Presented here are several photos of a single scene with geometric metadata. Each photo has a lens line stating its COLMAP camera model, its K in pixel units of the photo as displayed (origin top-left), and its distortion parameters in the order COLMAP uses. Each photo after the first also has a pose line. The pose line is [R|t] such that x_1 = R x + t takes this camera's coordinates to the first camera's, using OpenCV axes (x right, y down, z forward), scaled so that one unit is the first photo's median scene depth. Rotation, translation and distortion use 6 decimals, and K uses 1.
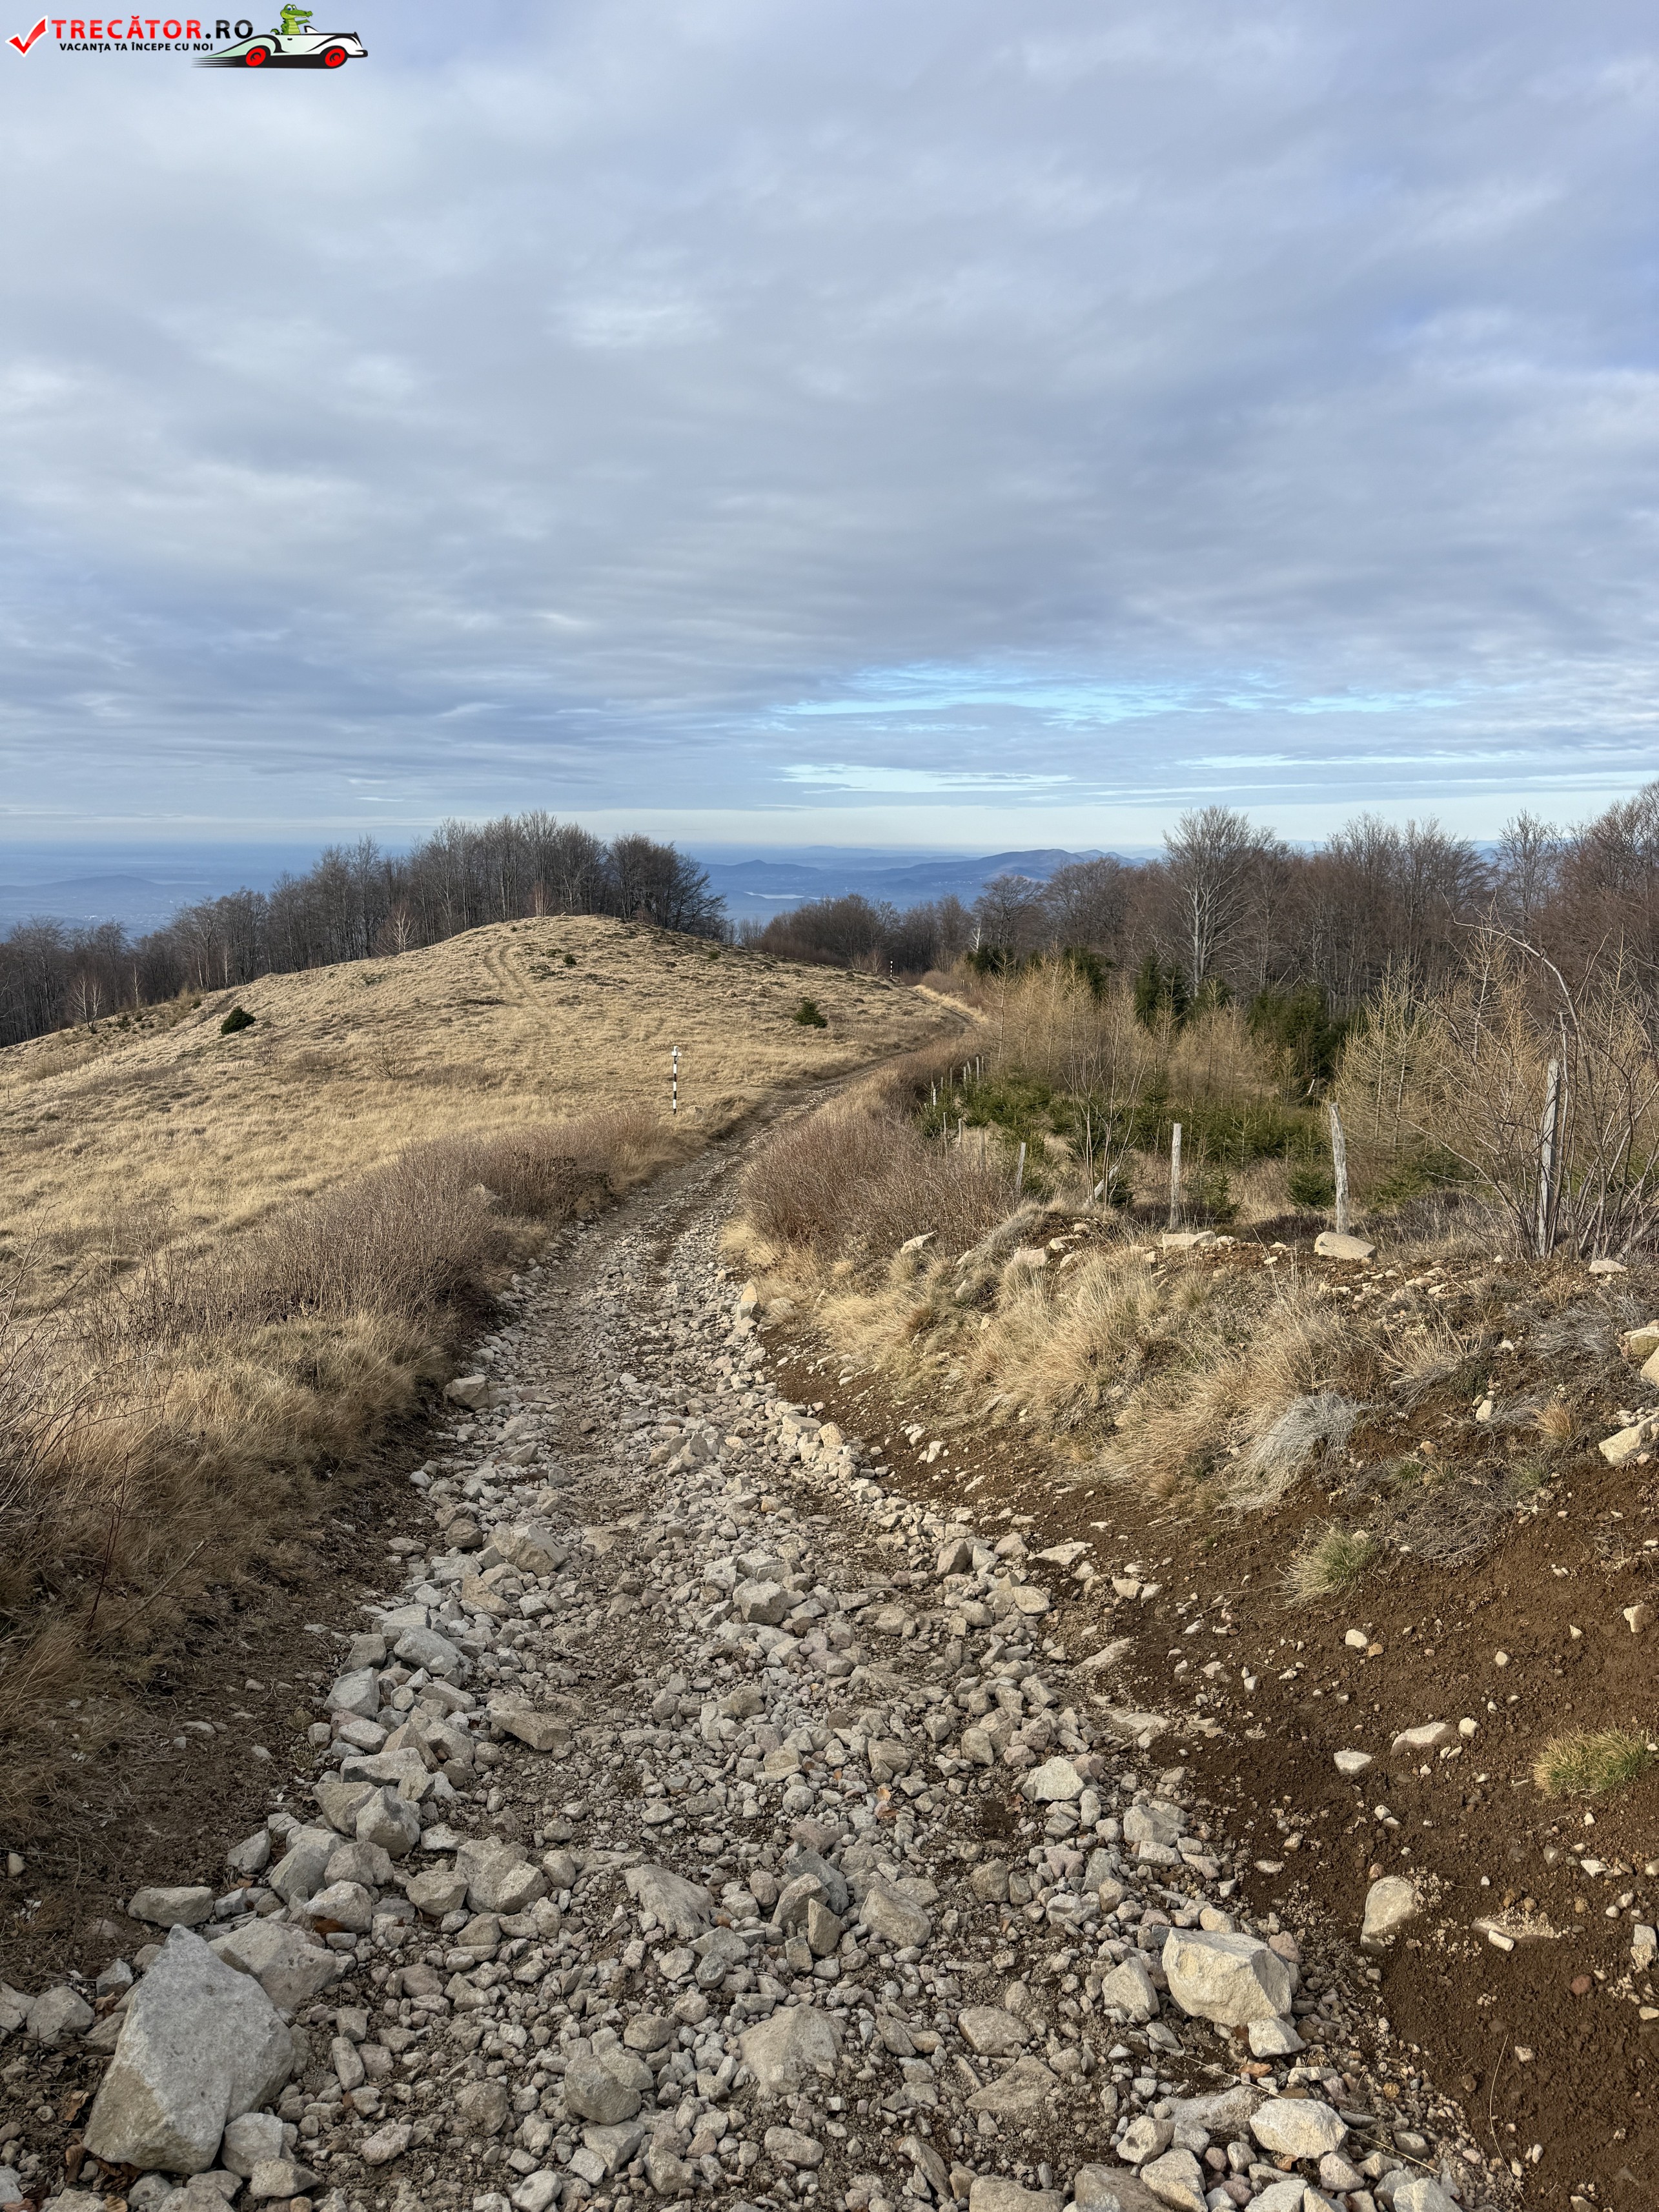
lens RADIAL K [[1530.8, 0, 872.0], [0, 1530.8, 1095.1], [0, 0, 1]] dist [-0.000815, -0.034153]
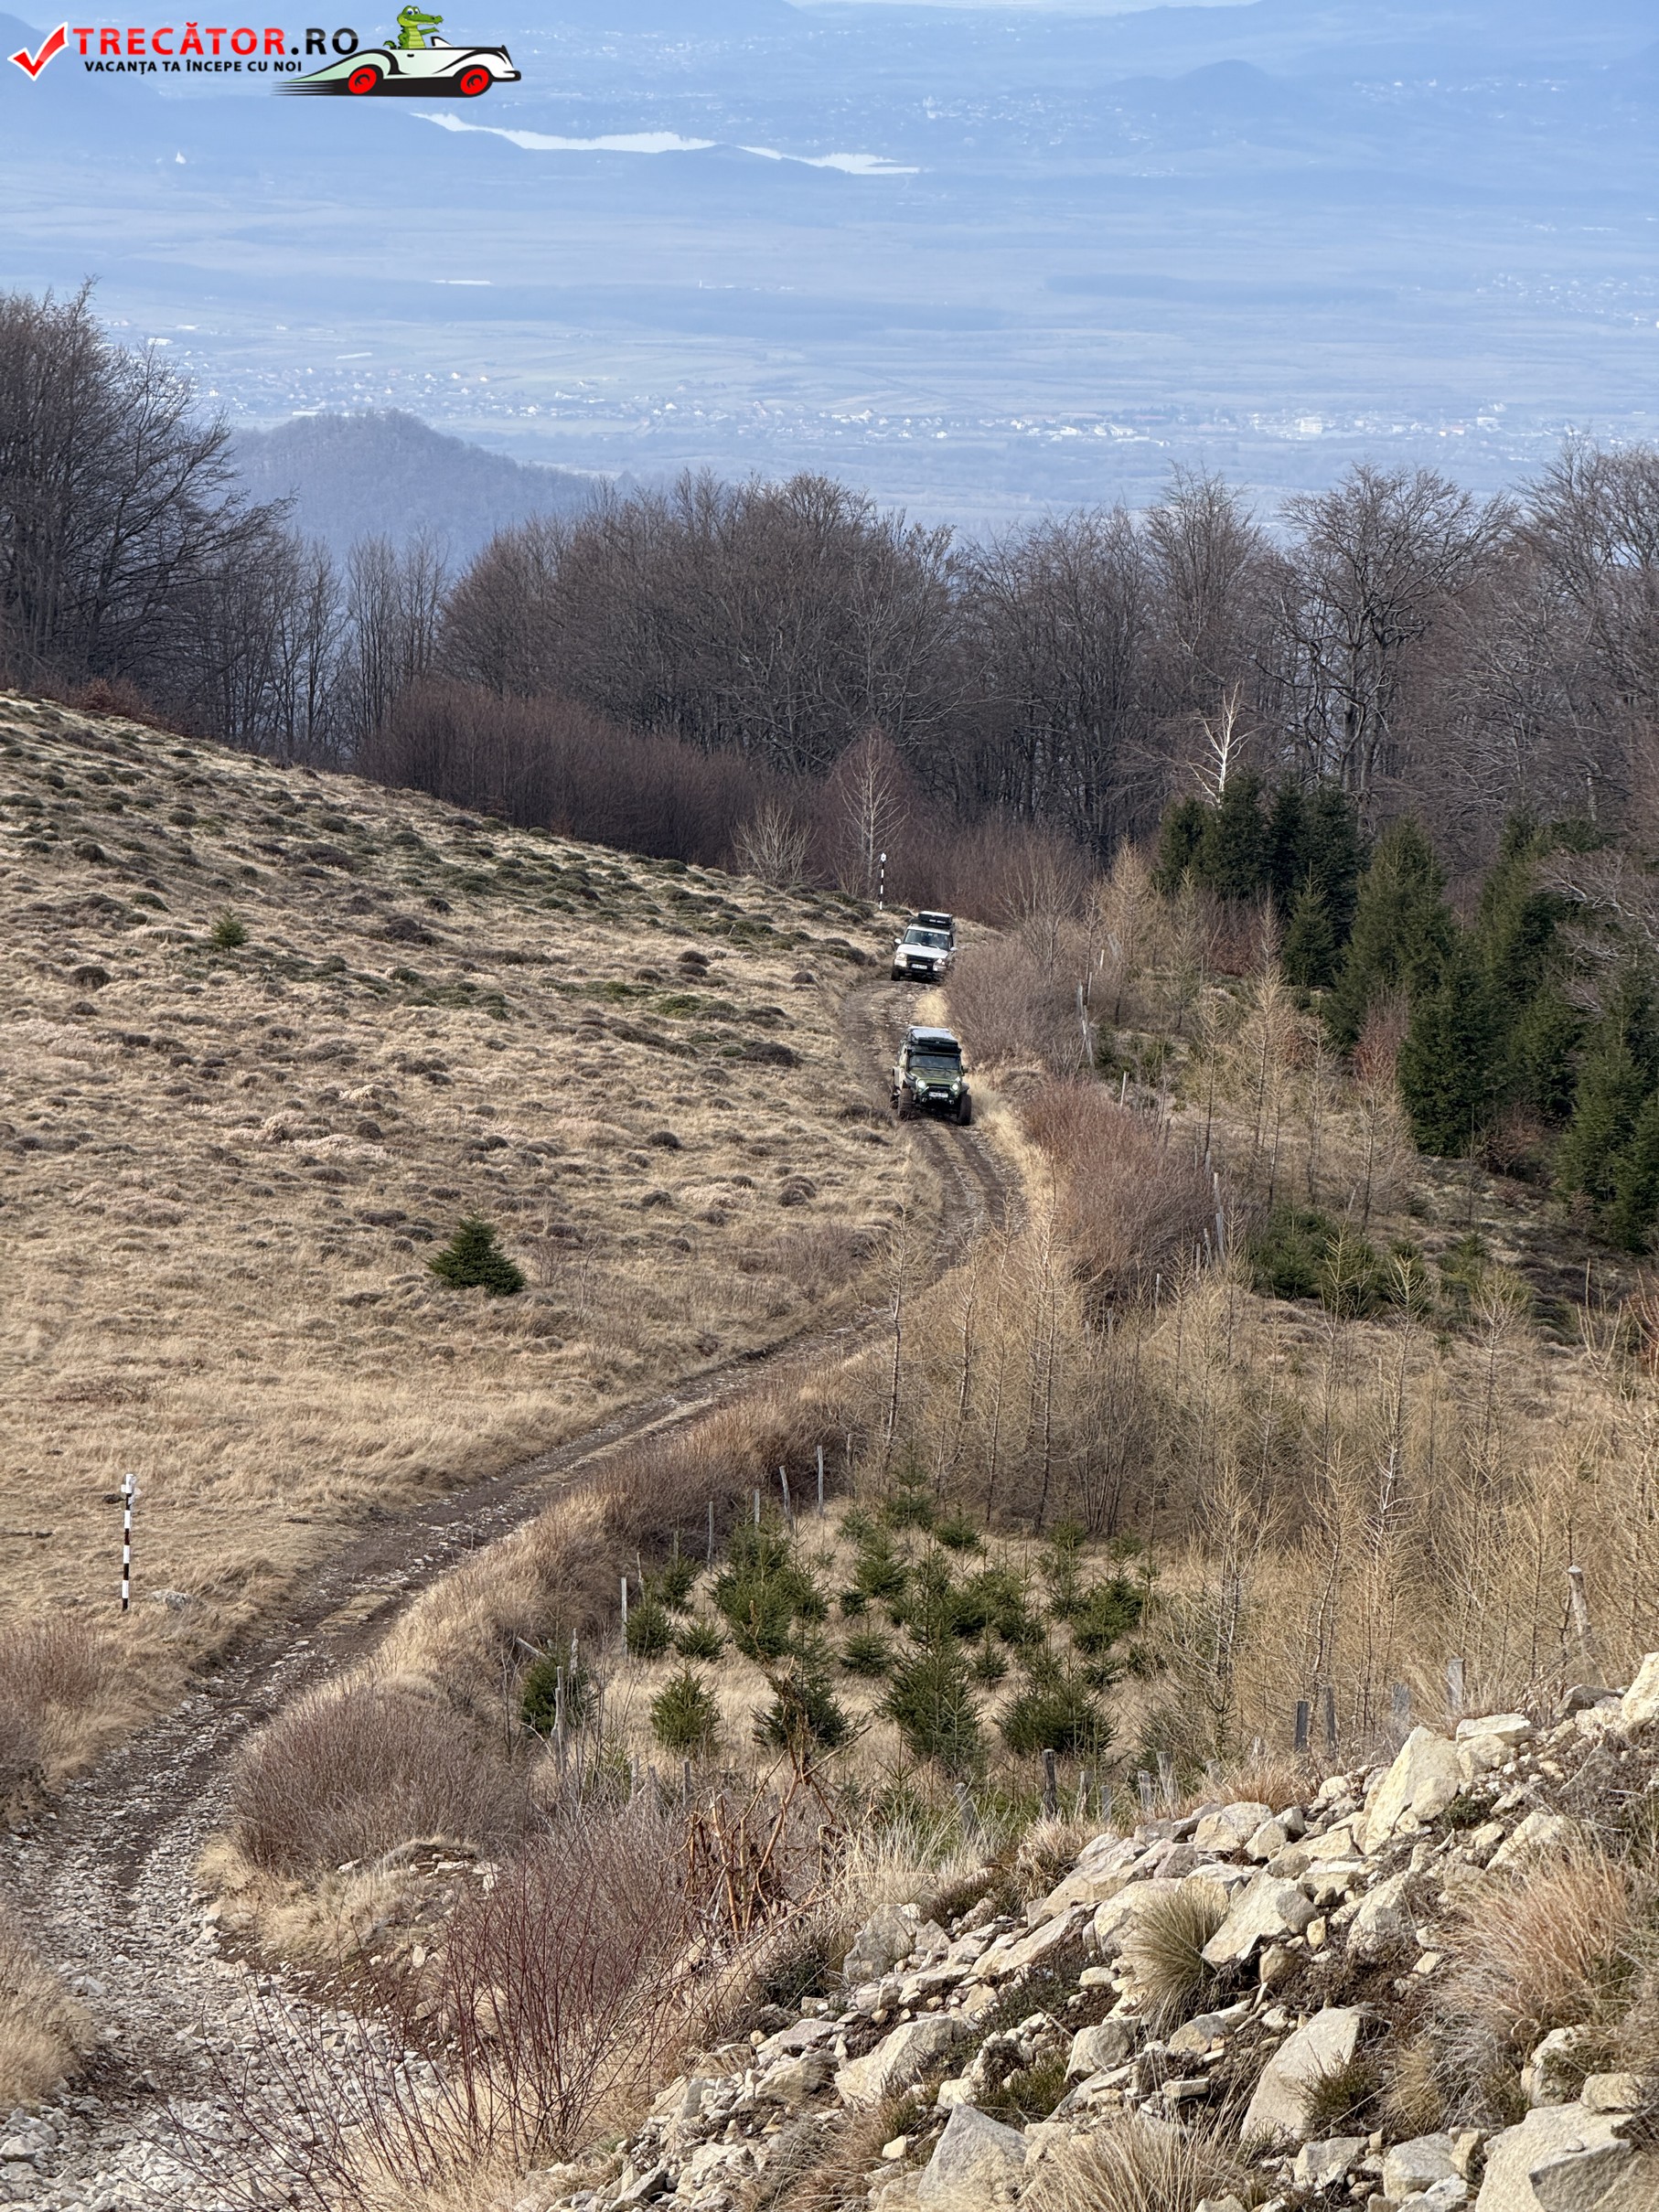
lens RADIAL K [[7628.8, 0, 829.5], [0, 7628.8, 1106.0], [0, 0, 1]] dist [-0.039598, 2.481893]
pose [[0.999534, 0.014766, -0.026705, 0.105963], [-0.014938, 0.999869, -0.006262, -0.089664], [0.026609, 0.006658, 0.999624, -0.952009]]
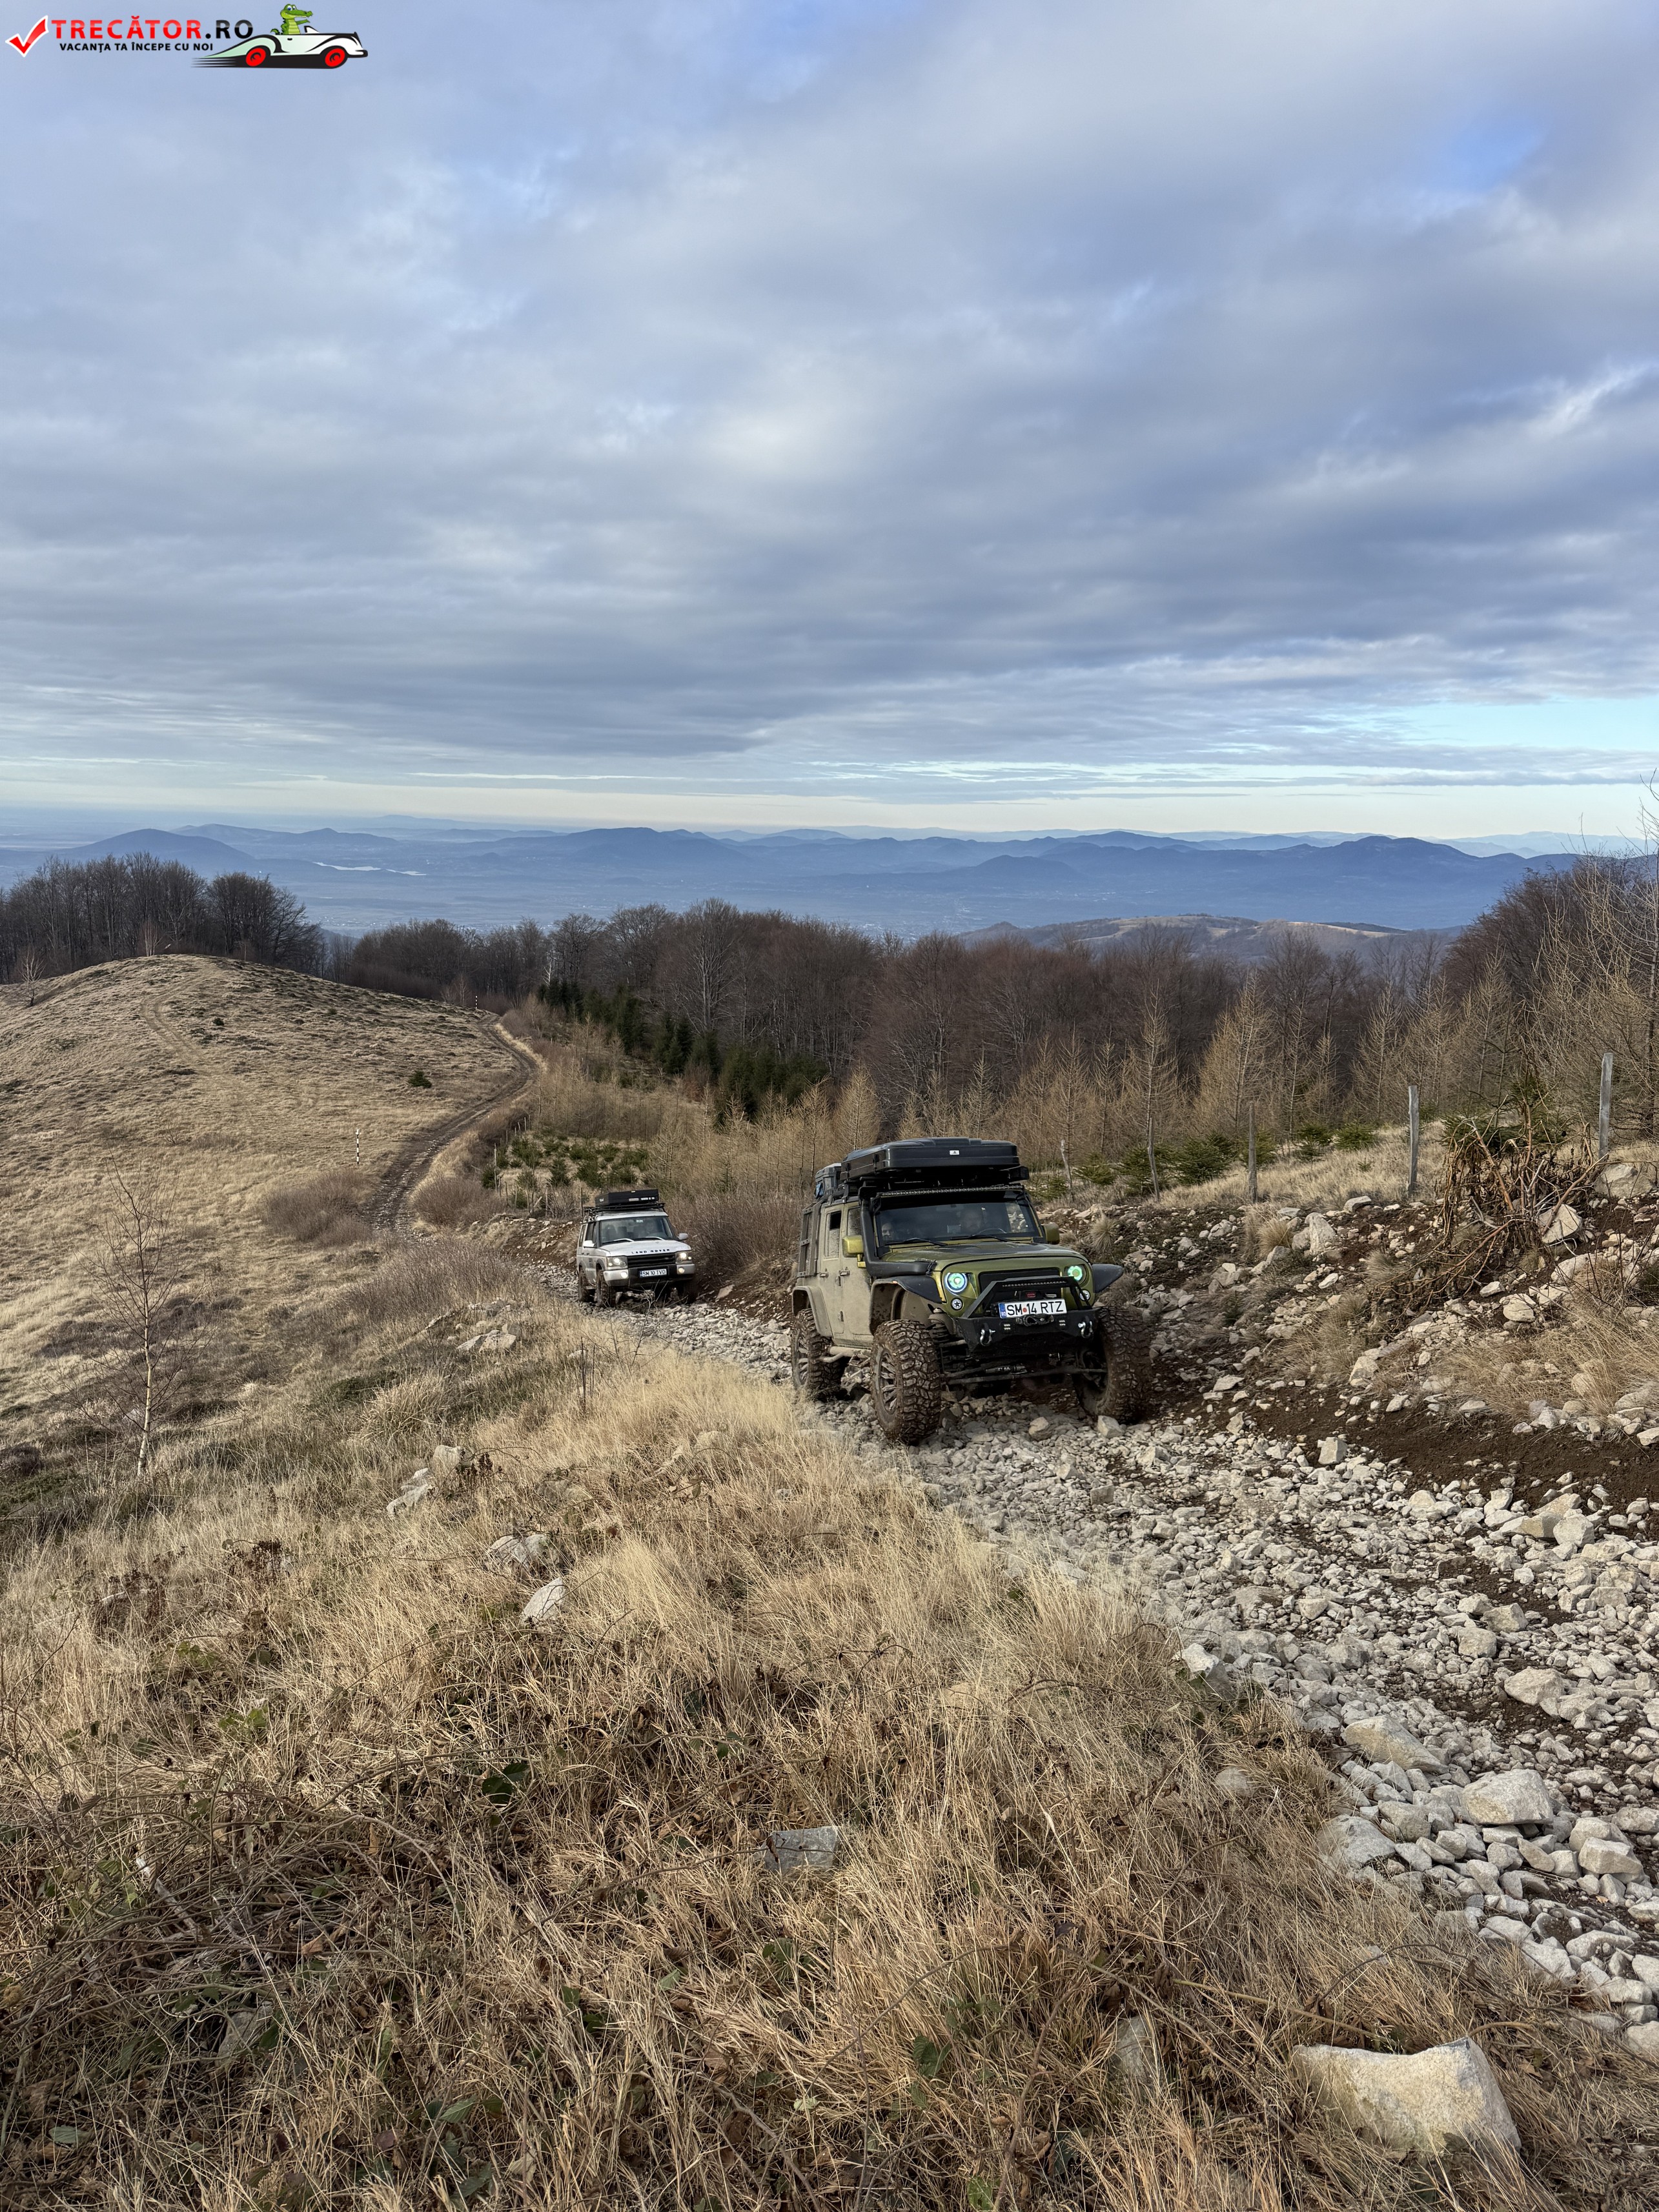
lens RADIAL K [[1530.8, 0, 872.0], [0, 1530.8, 1095.1], [0, 0, 1]] dist [-0.000815, -0.034153]
pose [[0.965396, -0.022413, 0.259823, -0.002371], [0.019079, 0.999700, 0.015349, -0.058722], [-0.260090, -0.009861, 0.965534, -0.657413]]
